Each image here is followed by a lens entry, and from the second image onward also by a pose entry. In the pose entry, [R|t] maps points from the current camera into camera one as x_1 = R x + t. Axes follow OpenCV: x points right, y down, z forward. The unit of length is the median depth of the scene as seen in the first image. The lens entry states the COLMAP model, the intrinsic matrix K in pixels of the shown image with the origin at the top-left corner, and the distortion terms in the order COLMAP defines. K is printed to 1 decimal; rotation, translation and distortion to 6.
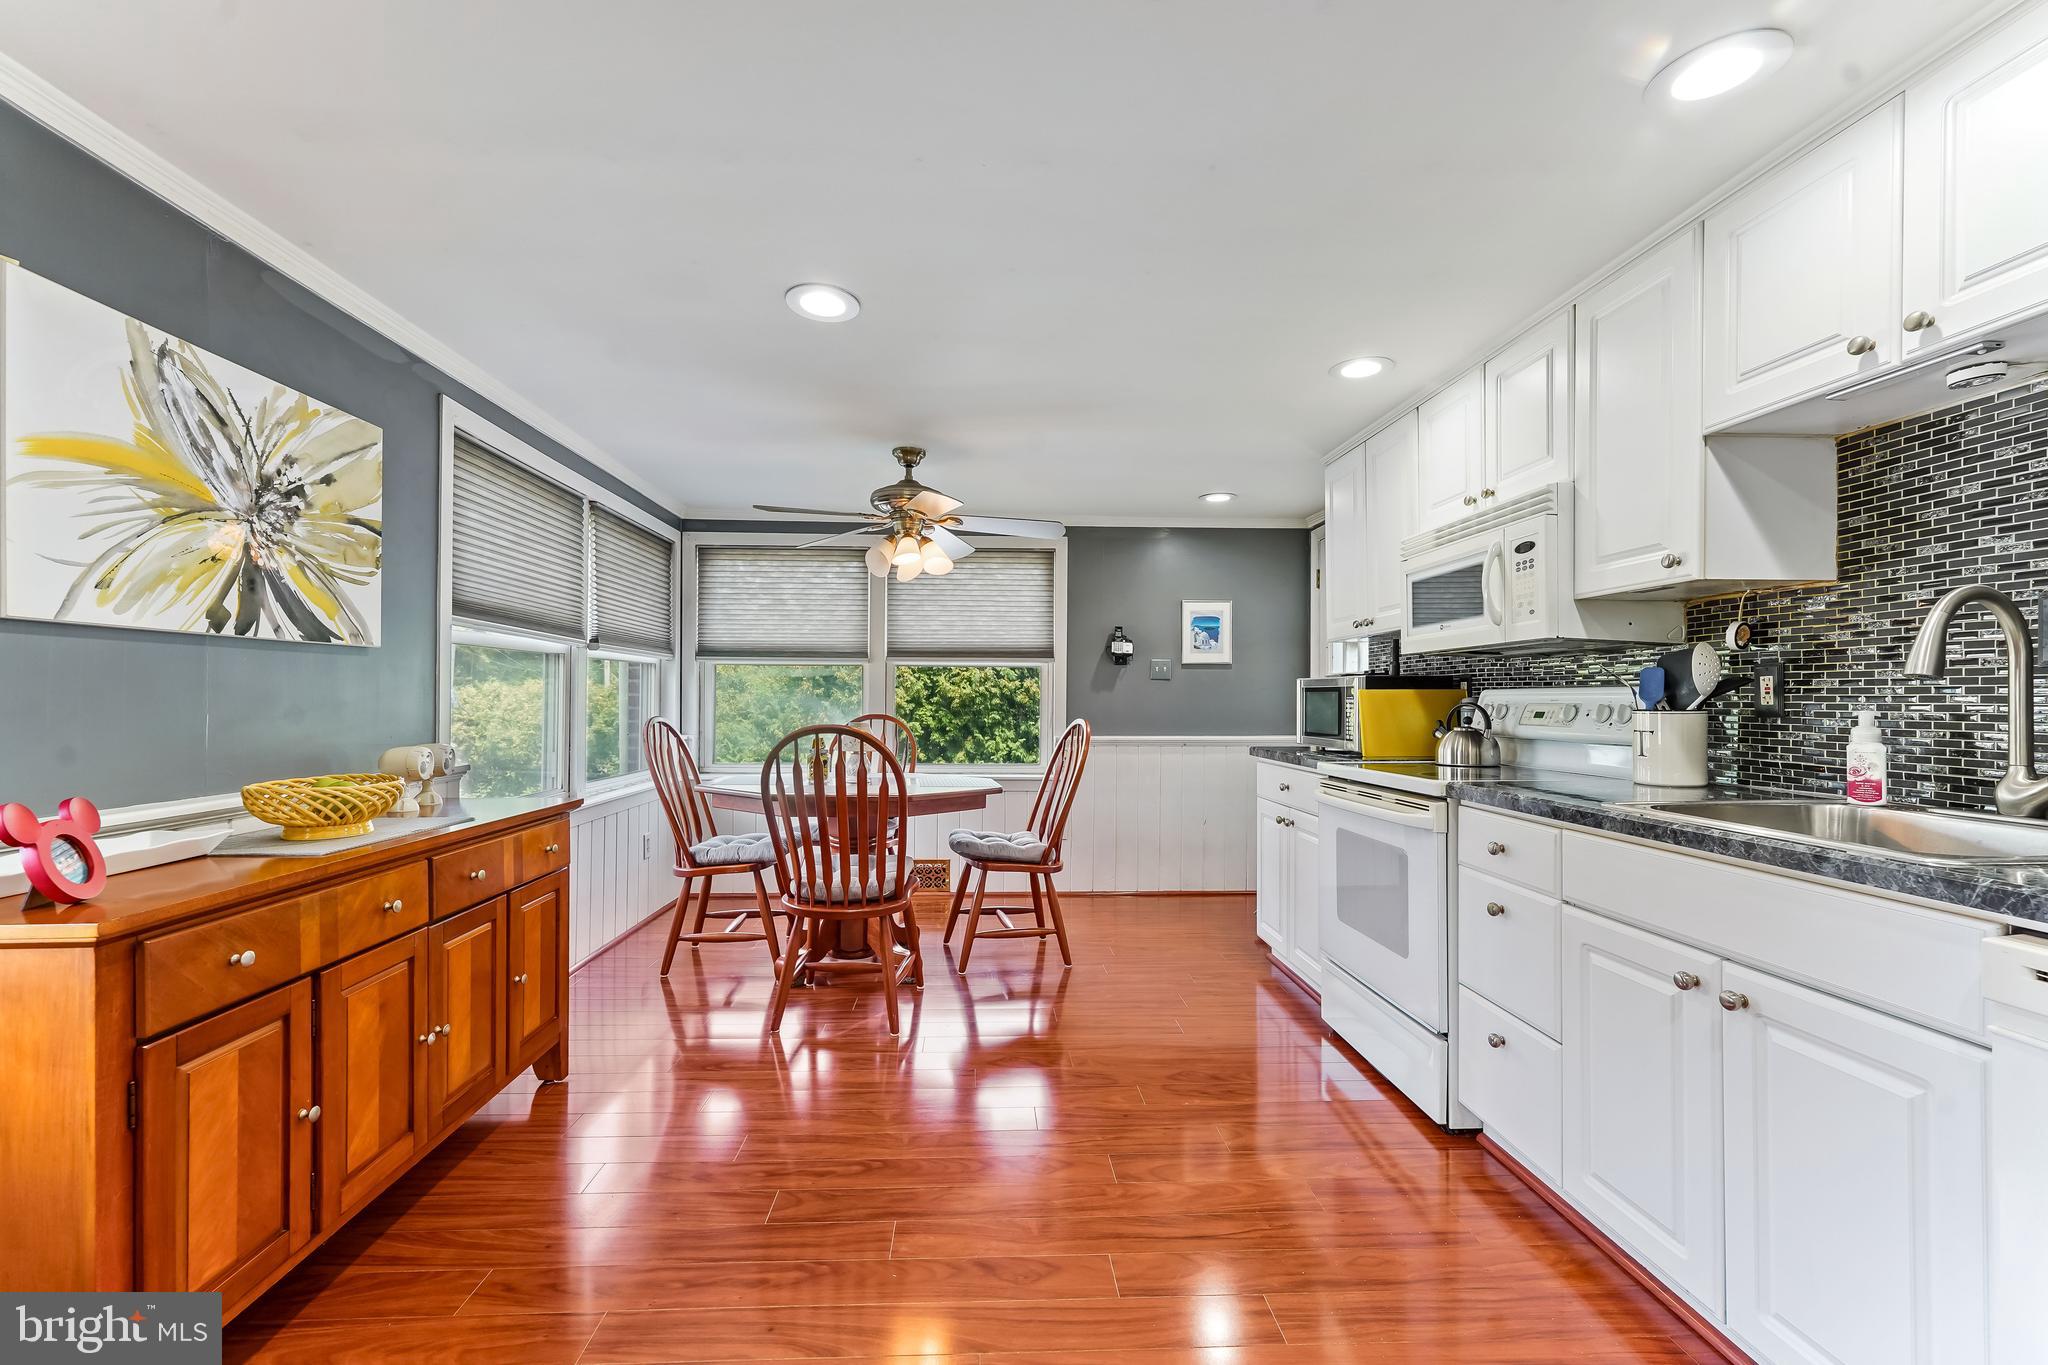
lens RADIAL K [[840.7, 0, 1003.8], [0, 840.7, 707.9], [0, 0, 1]] dist [0.002863, 0.000249]
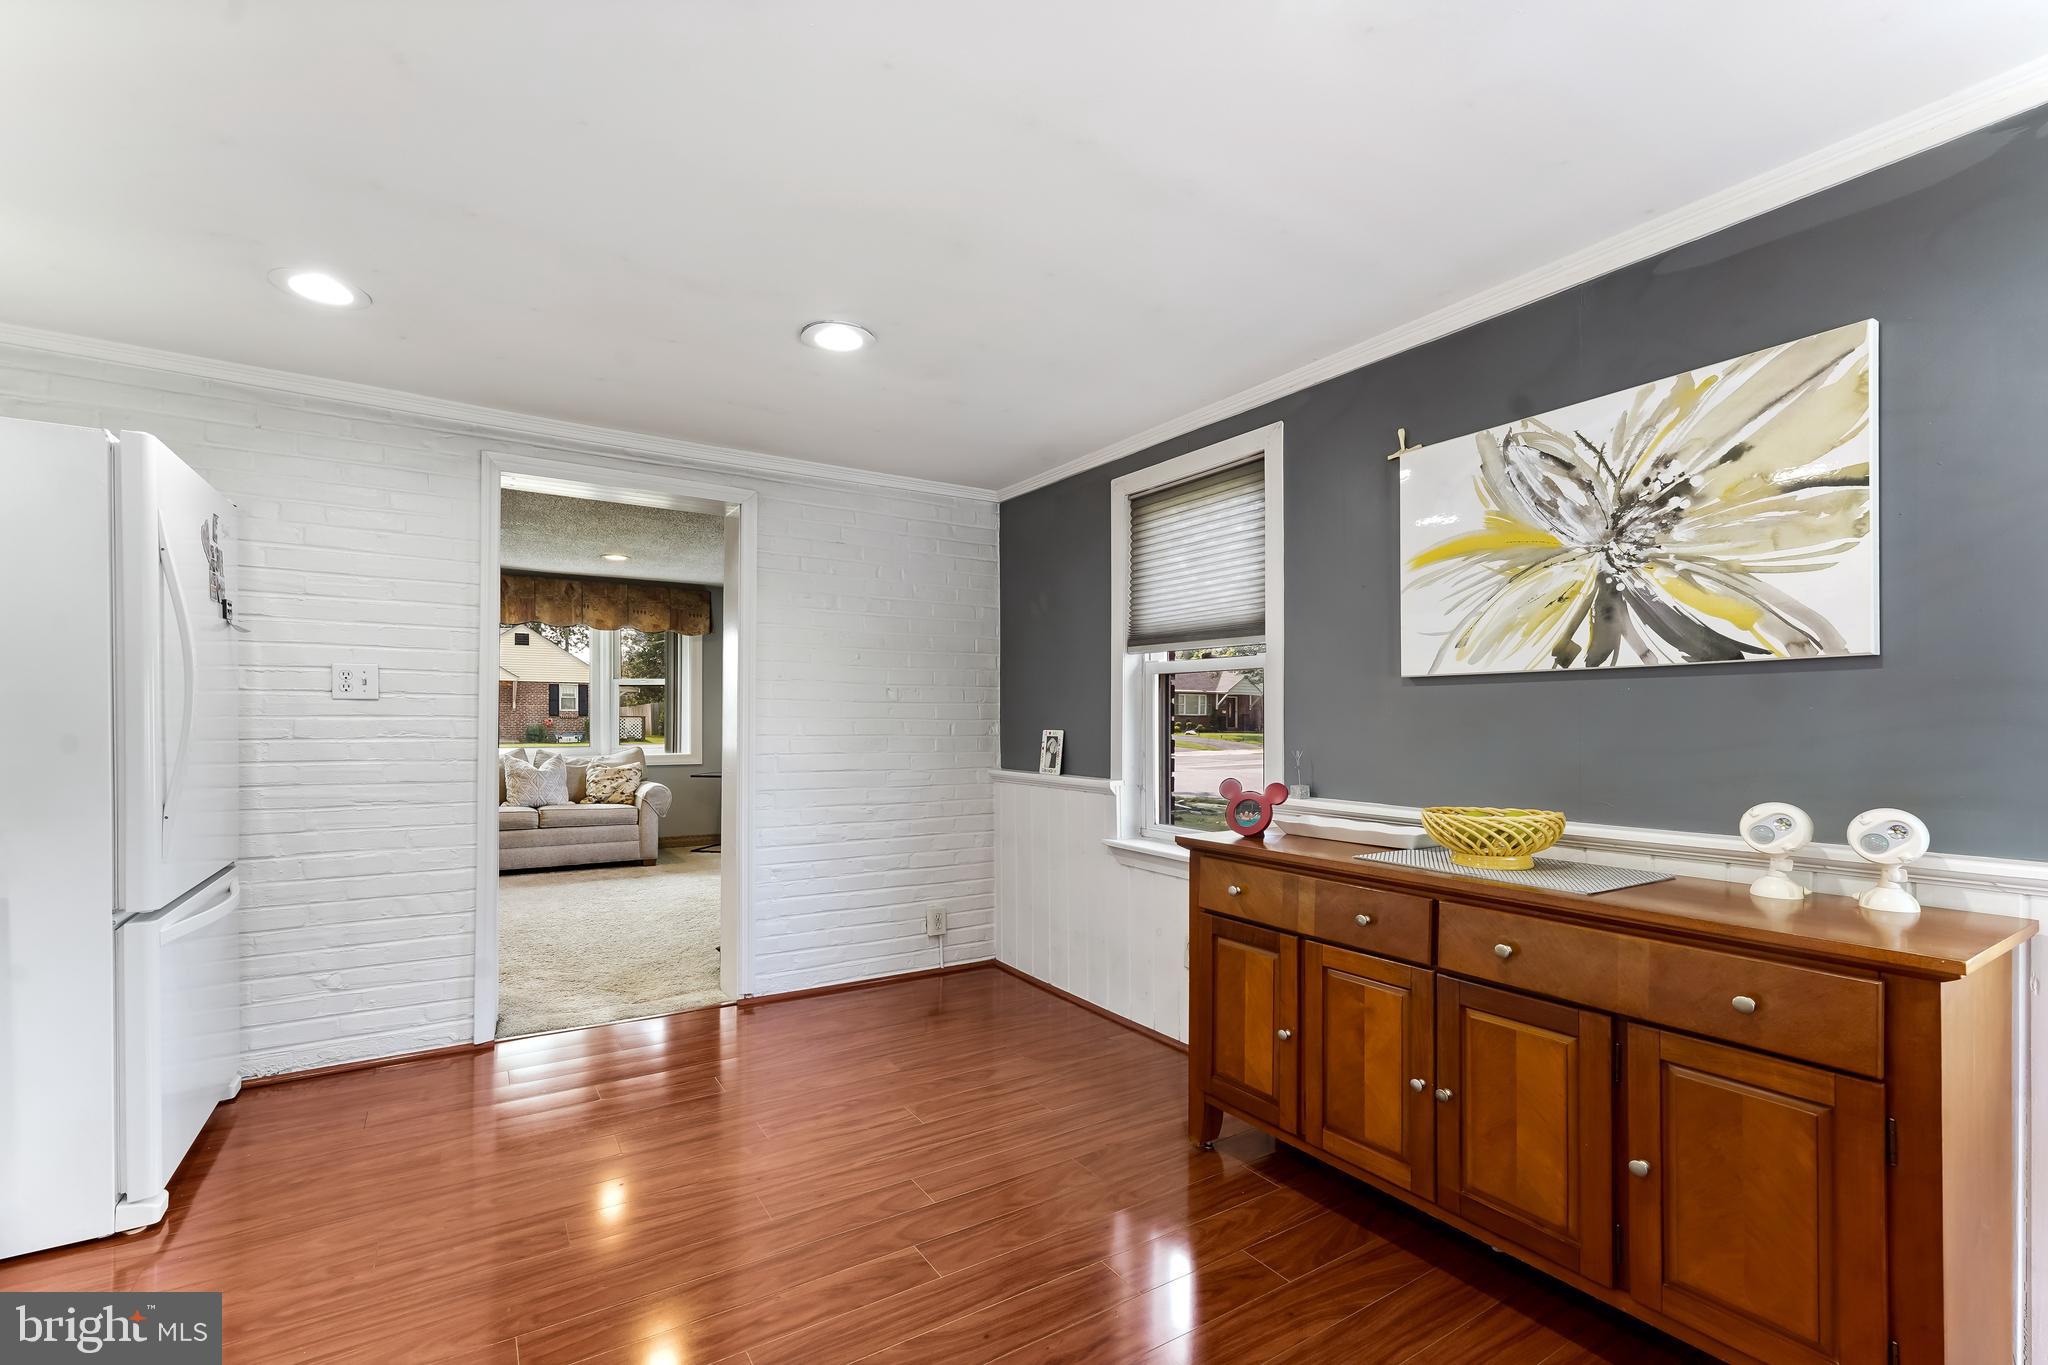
lens RADIAL K [[845.3, 0, 1047.5], [0, 845.3, 725.4], [0, 0, 1]] dist [0.000066, 0.000060]
pose [[-0.835768, -0.006711, -0.549041, 0.170269], [-0.014866, 0.999835, 0.010409, -0.015592], [0.548881, 0.016862, -0.835731, 1.338995]]
